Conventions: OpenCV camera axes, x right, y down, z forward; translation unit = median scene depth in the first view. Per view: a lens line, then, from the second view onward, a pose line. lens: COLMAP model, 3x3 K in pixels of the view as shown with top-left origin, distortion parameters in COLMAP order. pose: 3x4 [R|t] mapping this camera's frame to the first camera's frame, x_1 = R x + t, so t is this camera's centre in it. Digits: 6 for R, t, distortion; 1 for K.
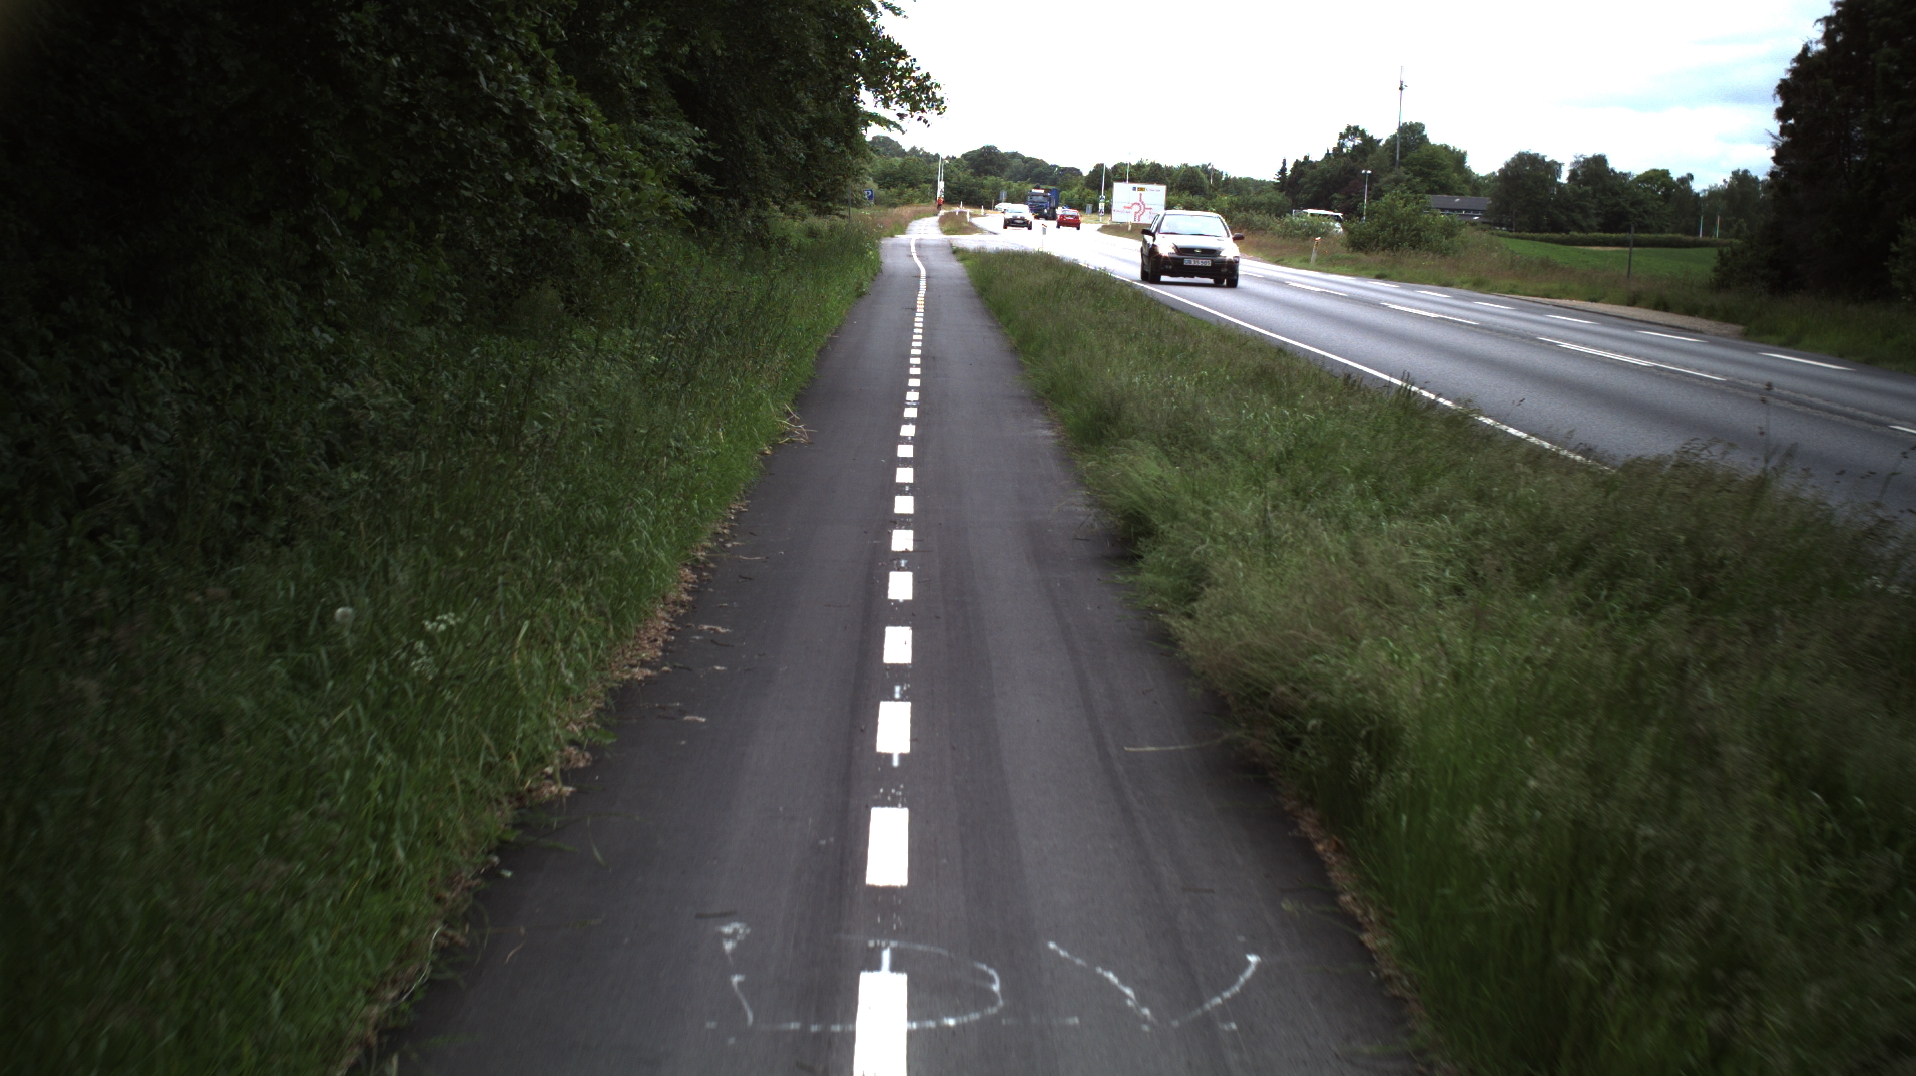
lens RADIAL K [[4976.6, 0, 946.1], [0, 4976.6, 525.3], [0, 0, 1]] dist [-0.602726, 0.000000]
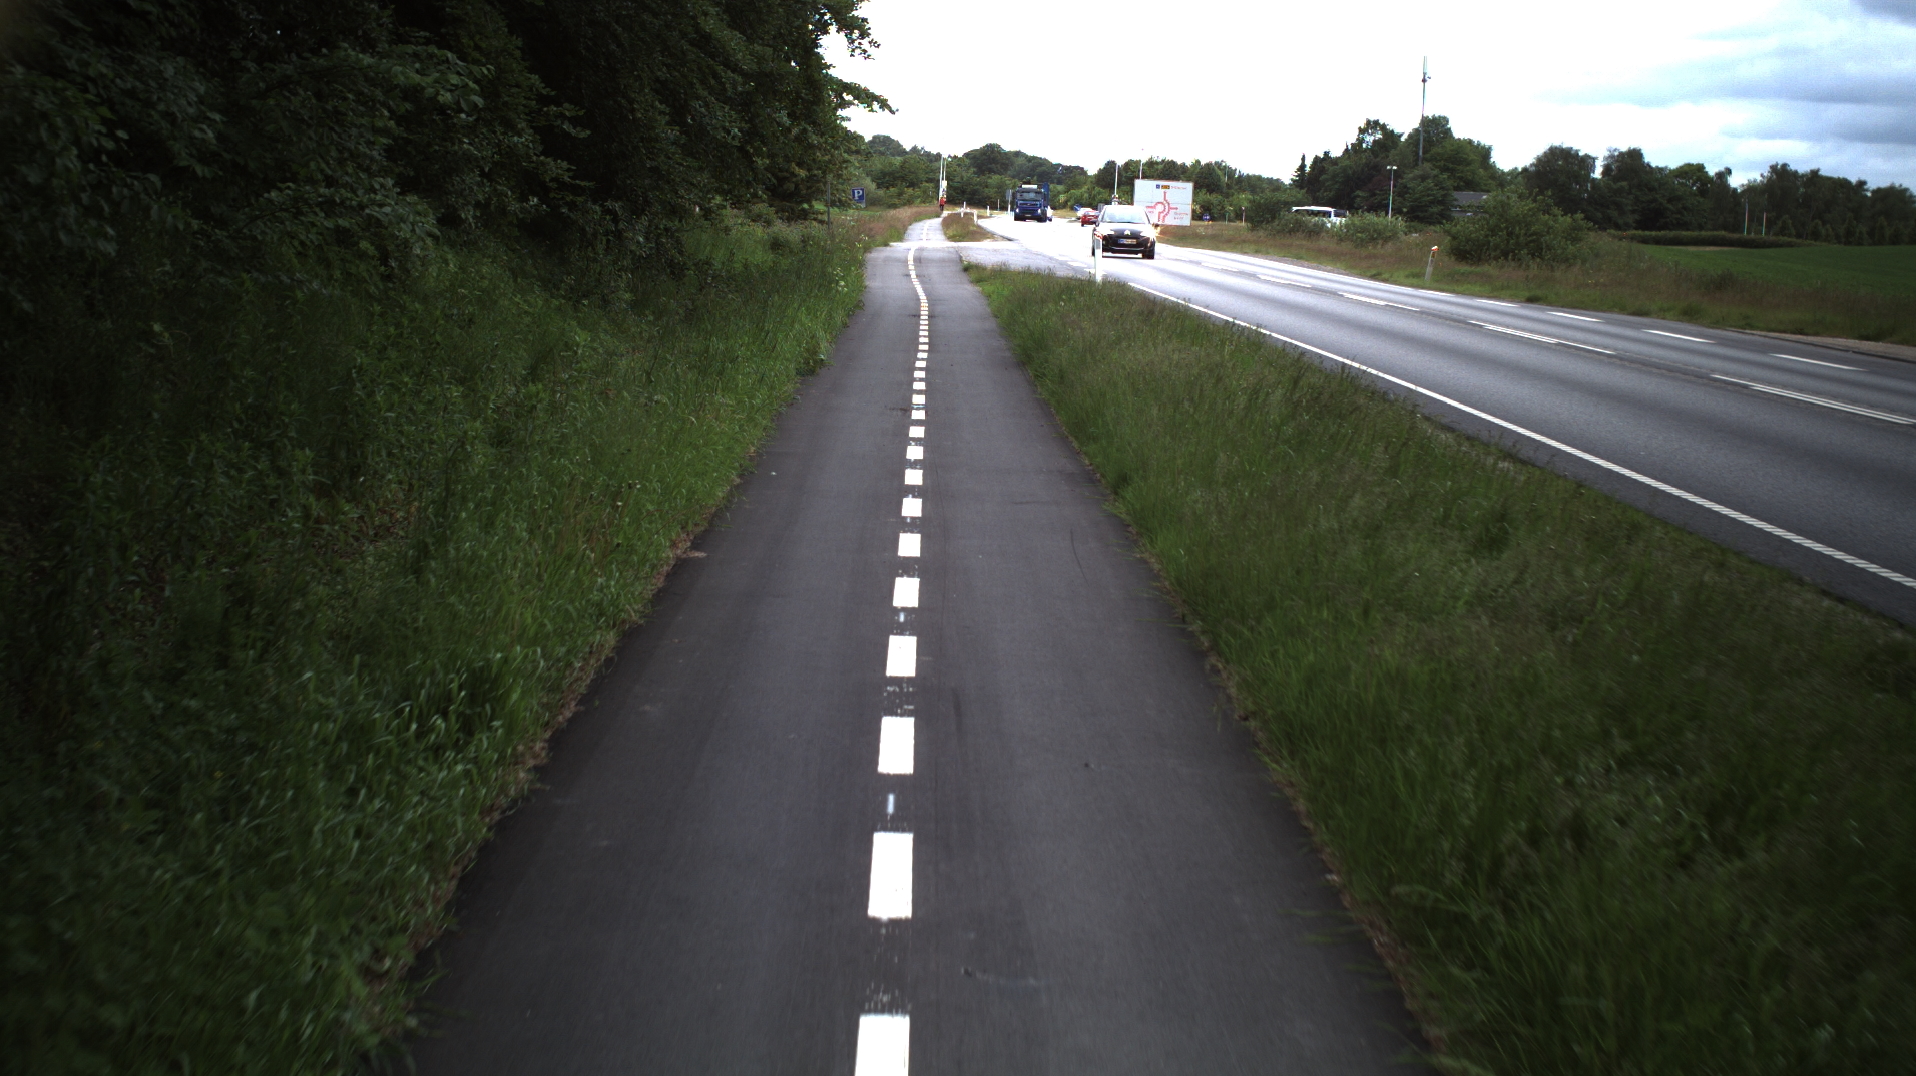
lens RADIAL K [[3300.5, 0, 946.8], [0, 3300.5, 527.5], [0, 0, 1]] dist [-0.271539, 0.000000]
pose [[0.999978, -0.006546, 0.001226, -0.001975], [0.006501, 0.999410, 0.033715, -0.030839], [-0.001446, -0.033706, 0.999431, 0.470374]]
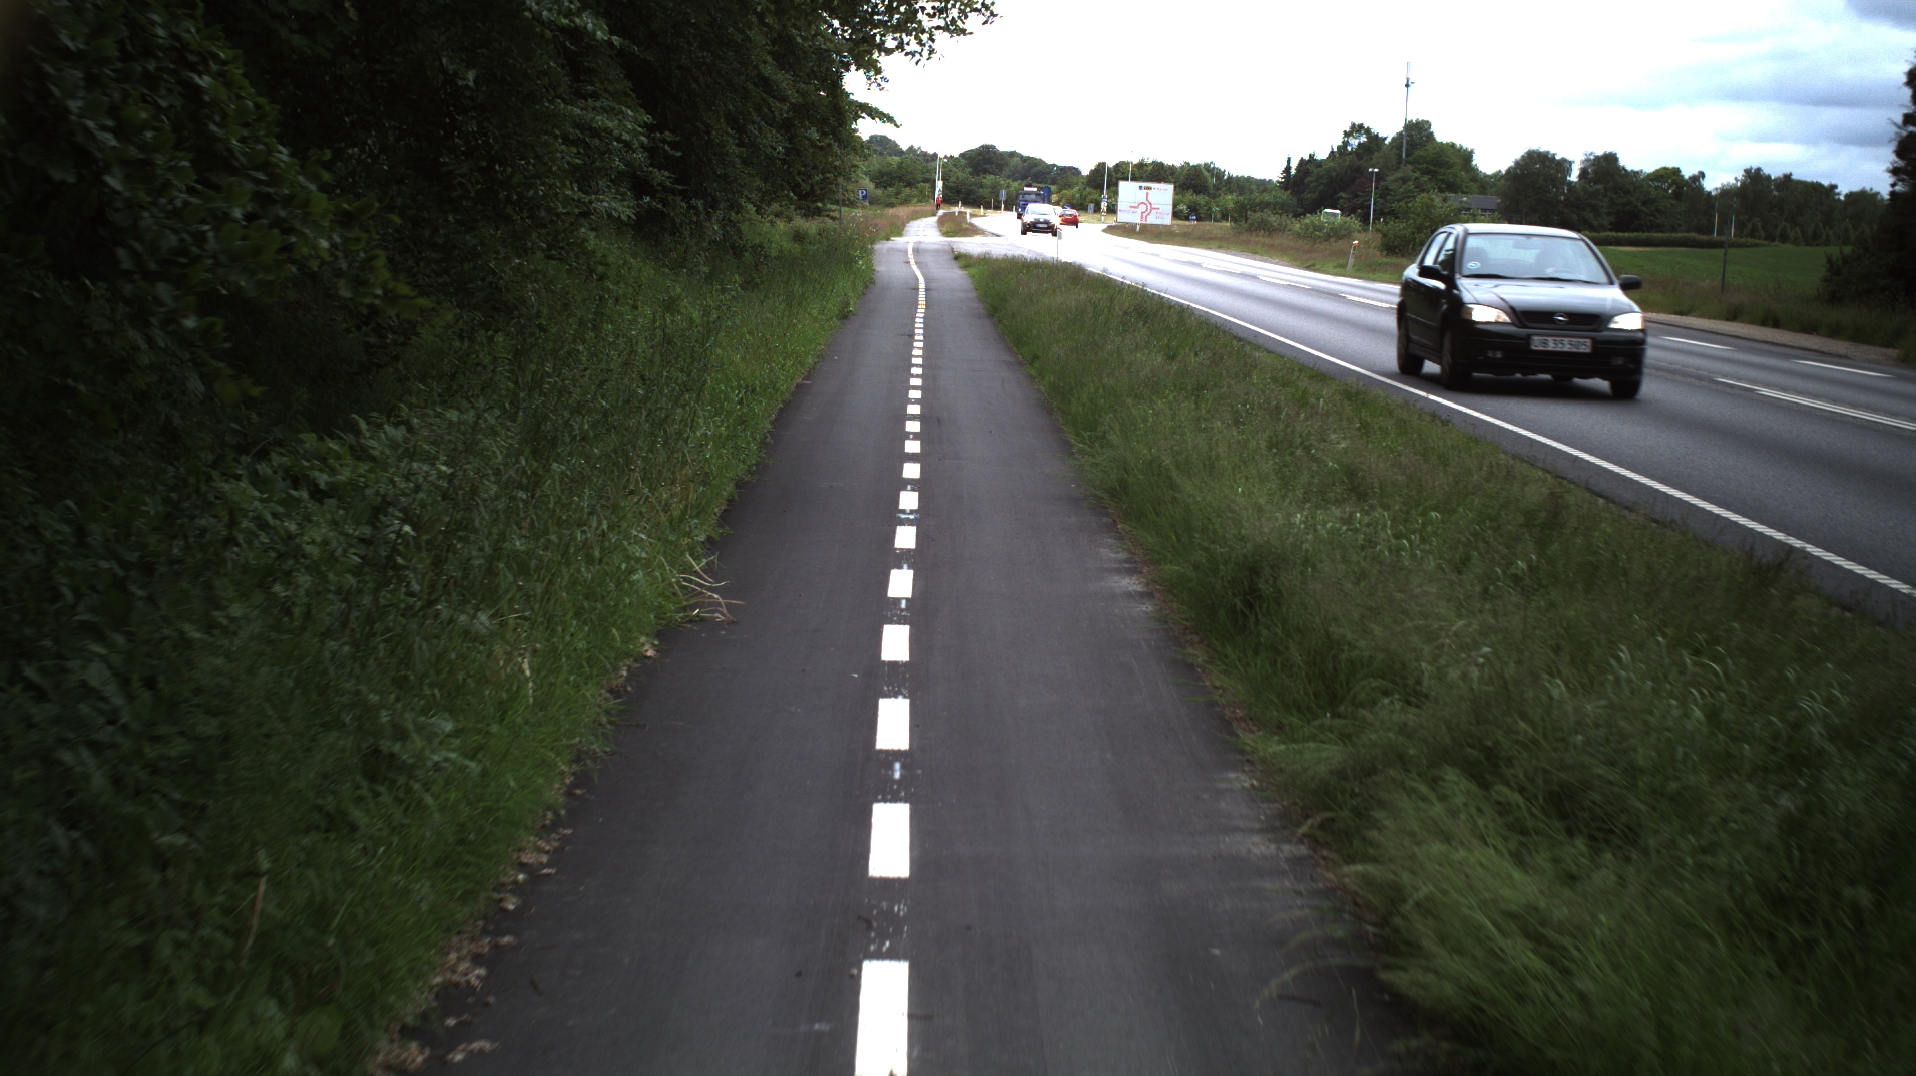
lens RADIAL K [[4120.7, 0, 961.4], [0, 4120.7, 542.0], [0, 0, 1]] dist [-0.419291, 0.000000]
pose [[0.999983, -0.002145, 0.005351, -0.001436], [0.002048, 0.999837, 0.017934, -0.015949], [-0.005389, -0.017923, 0.999825, 0.239635]]
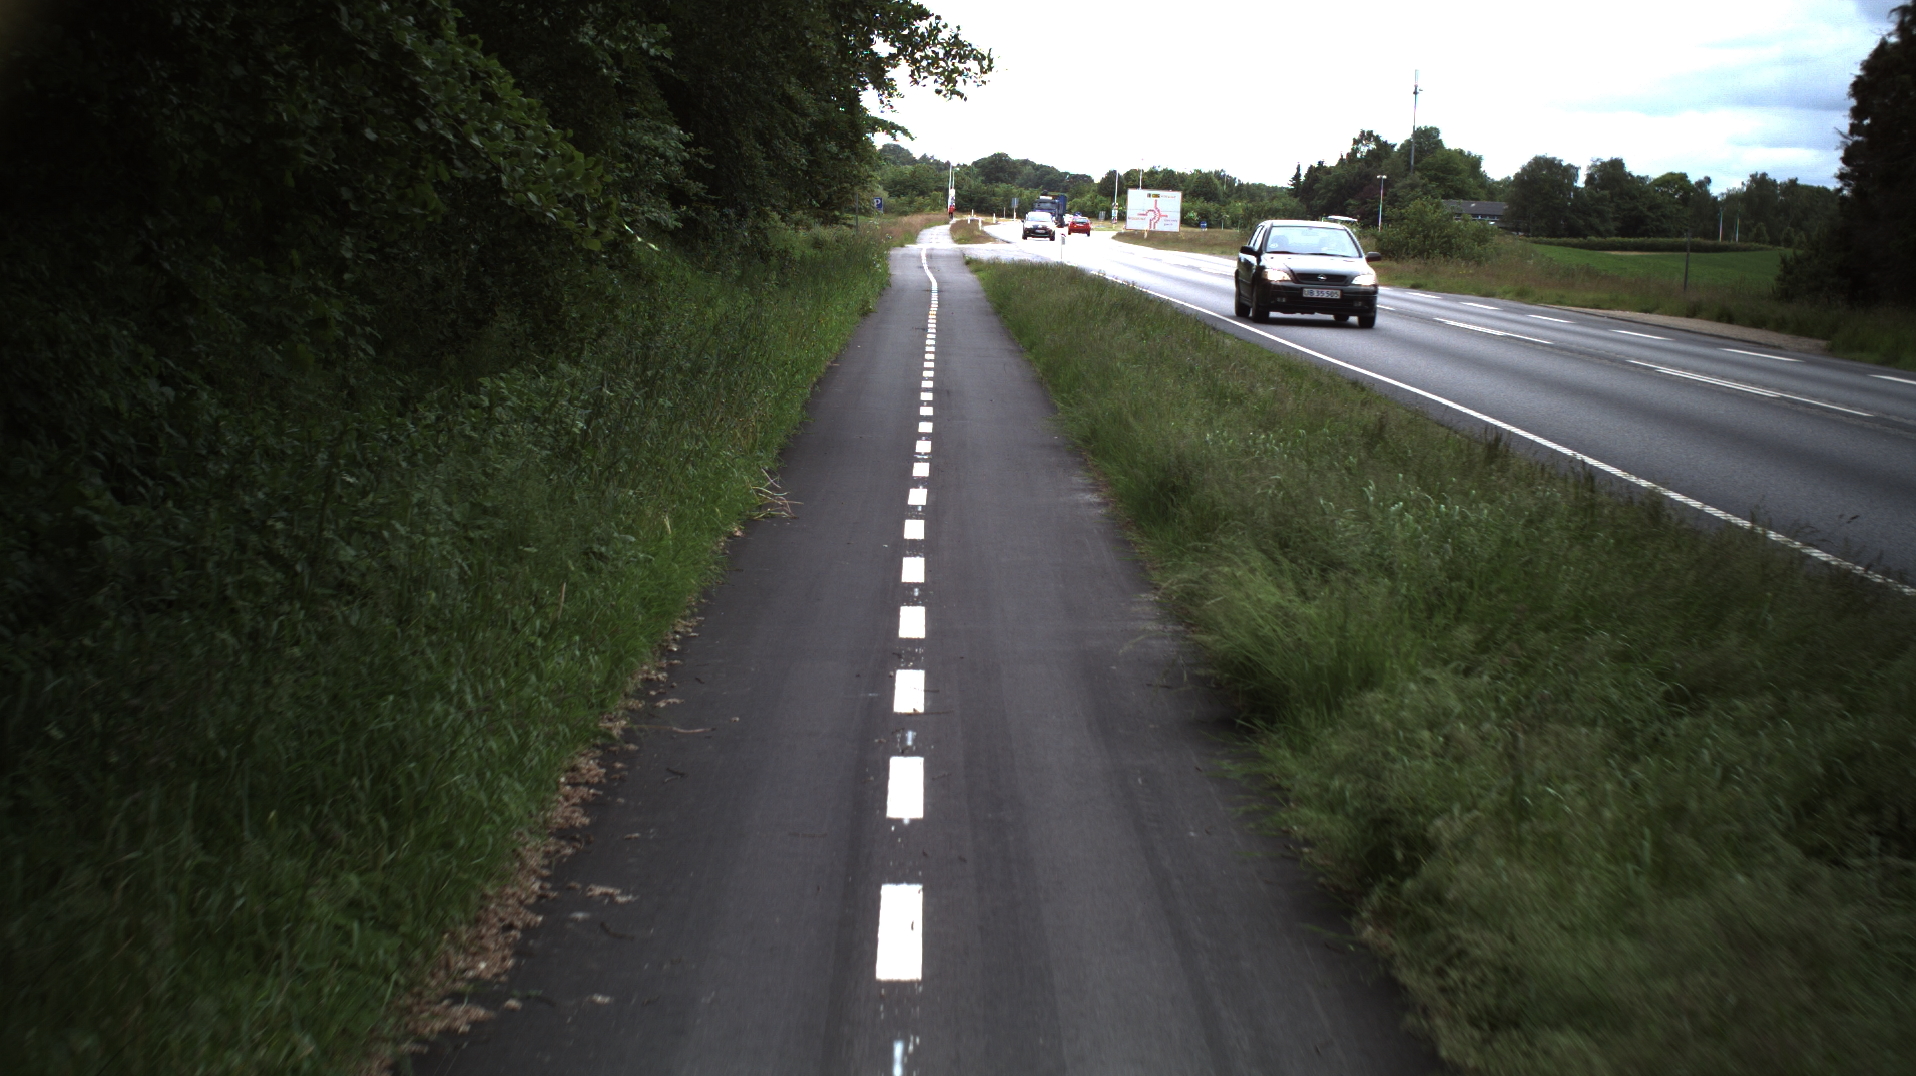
lens RADIAL K [[4494.5, 0, 965.9], [0, 4494.5, 549.4], [0, 0, 1]] dist [-0.488603, 0.000000]
pose [[0.999980, -0.006036, 0.002112, -0.000737], [0.006013, 0.999924, 0.010766, -0.008968], [-0.002177, -0.010753, 0.999940, 0.134286]]
